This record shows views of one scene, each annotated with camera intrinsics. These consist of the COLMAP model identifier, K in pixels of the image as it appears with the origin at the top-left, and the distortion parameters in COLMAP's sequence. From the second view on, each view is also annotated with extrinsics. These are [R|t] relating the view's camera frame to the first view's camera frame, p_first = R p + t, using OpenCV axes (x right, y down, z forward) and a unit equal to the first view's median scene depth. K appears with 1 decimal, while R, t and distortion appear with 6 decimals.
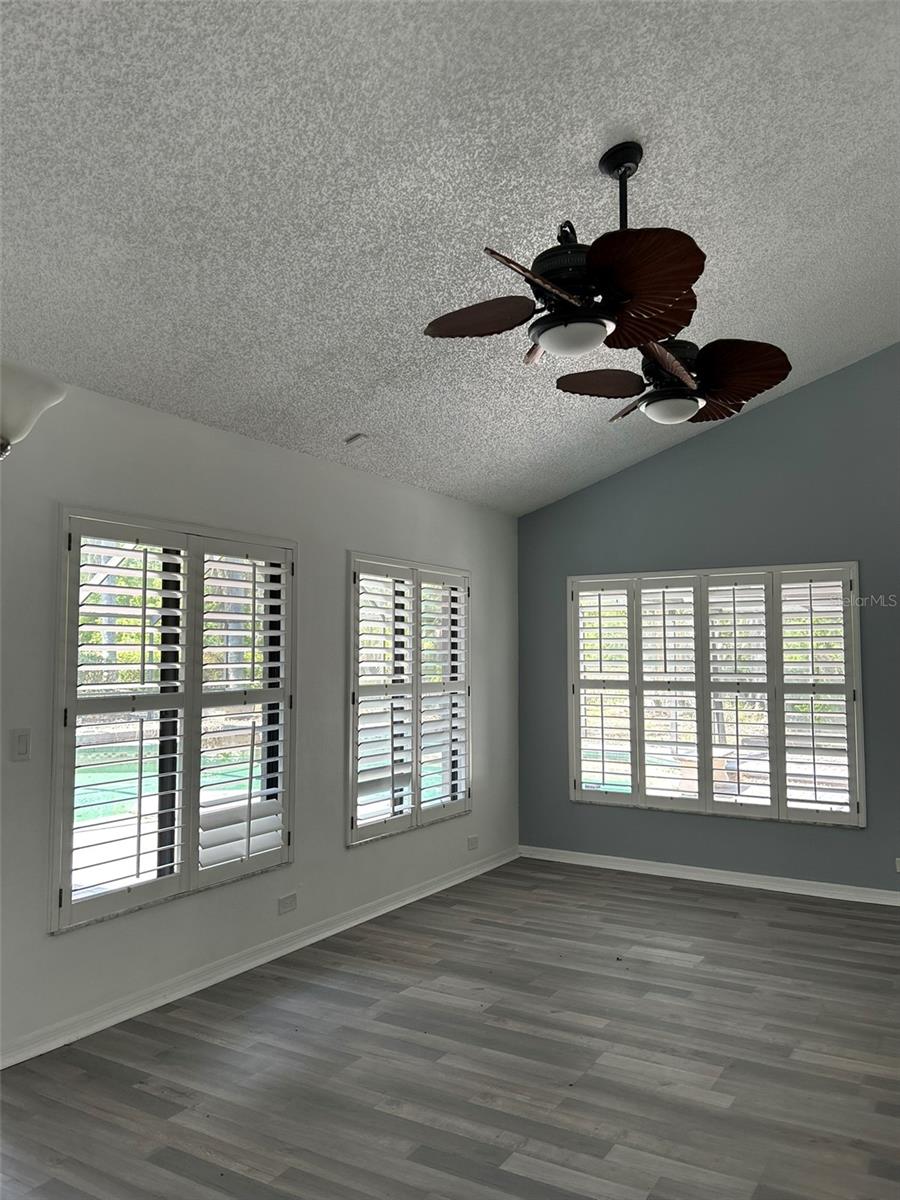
lens RADIAL K [[896.9, 0, 445.9], [0, 896.9, 595.7], [0, 0, 1]] dist [0.052570, -0.063228]
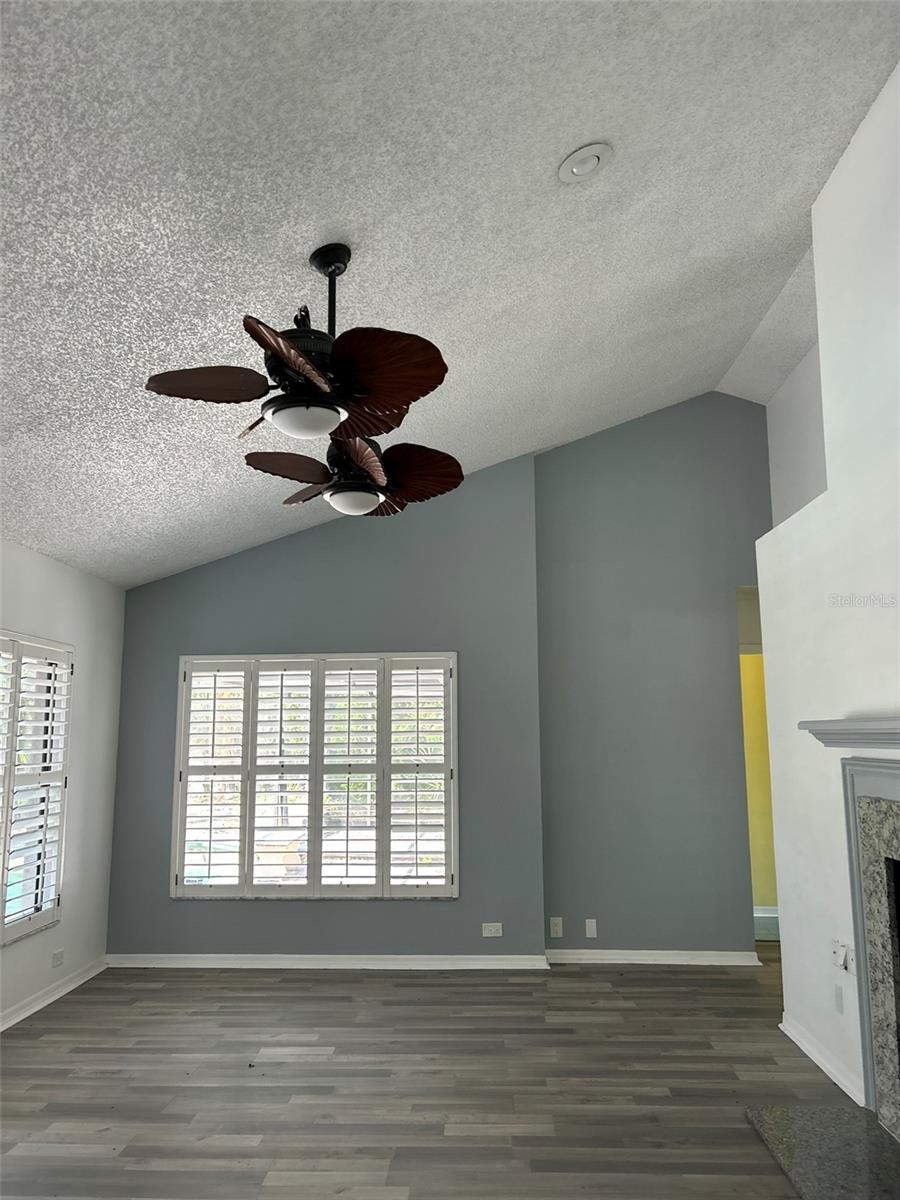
lens RADIAL K [[896.9, 0, 448.1], [0, 896.9, 598.6], [0, 0, 1]] dist [0.052570, -0.063228]
pose [[0.878236, 0.067915, 0.473380, -0.102386], [-0.026958, 0.995321, -0.092783, -0.000909], [-0.477467, 0.068724, 0.875958, 0.037899]]
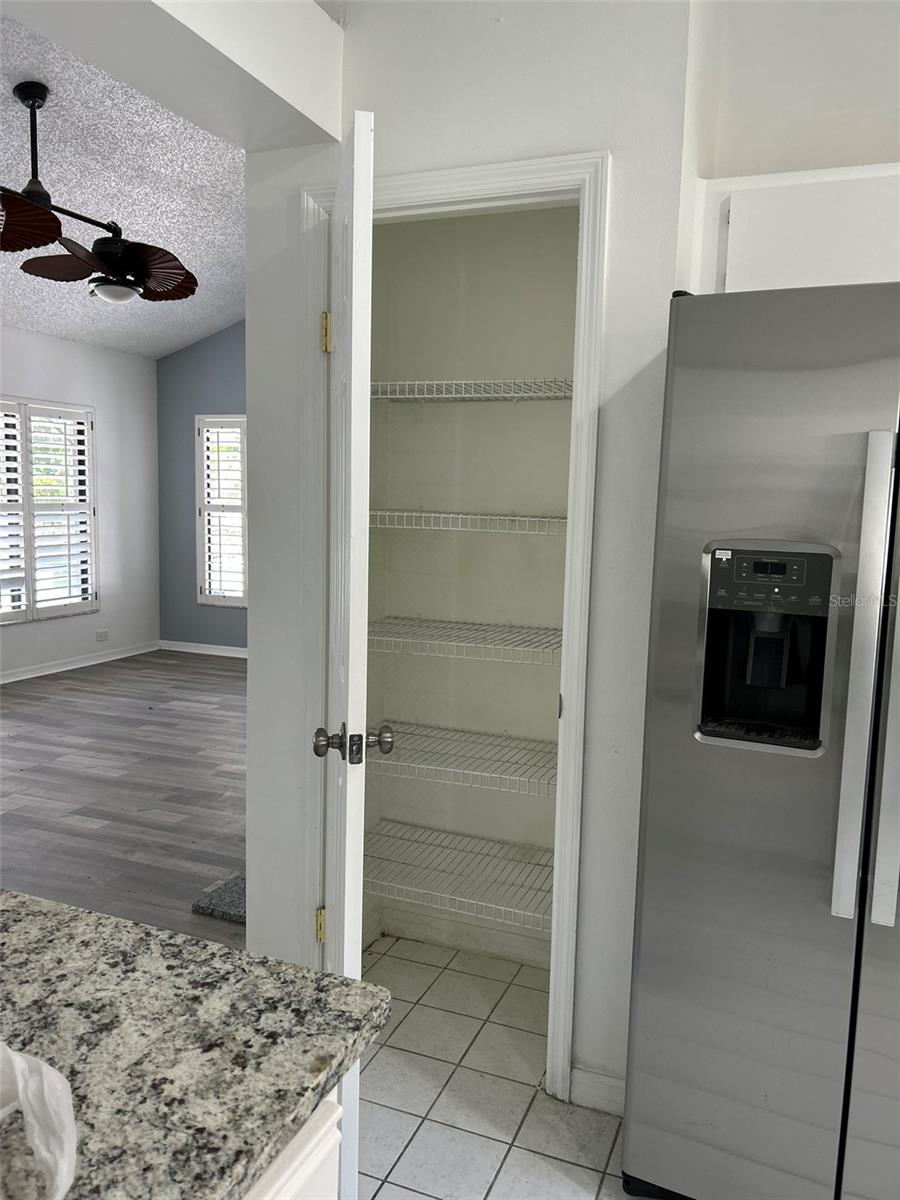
lens RADIAL K [[896.9, 0, 428.1], [0, 896.9, 596.2], [0, 0, 1]] dist [0.052570, -0.063228]
pose [[0.988600, 0.002927, 0.150535, 0.373632], [-0.031105, 0.982214, 0.185173, -0.023289], [-0.147316, -0.187744, 0.971108, -0.317299]]
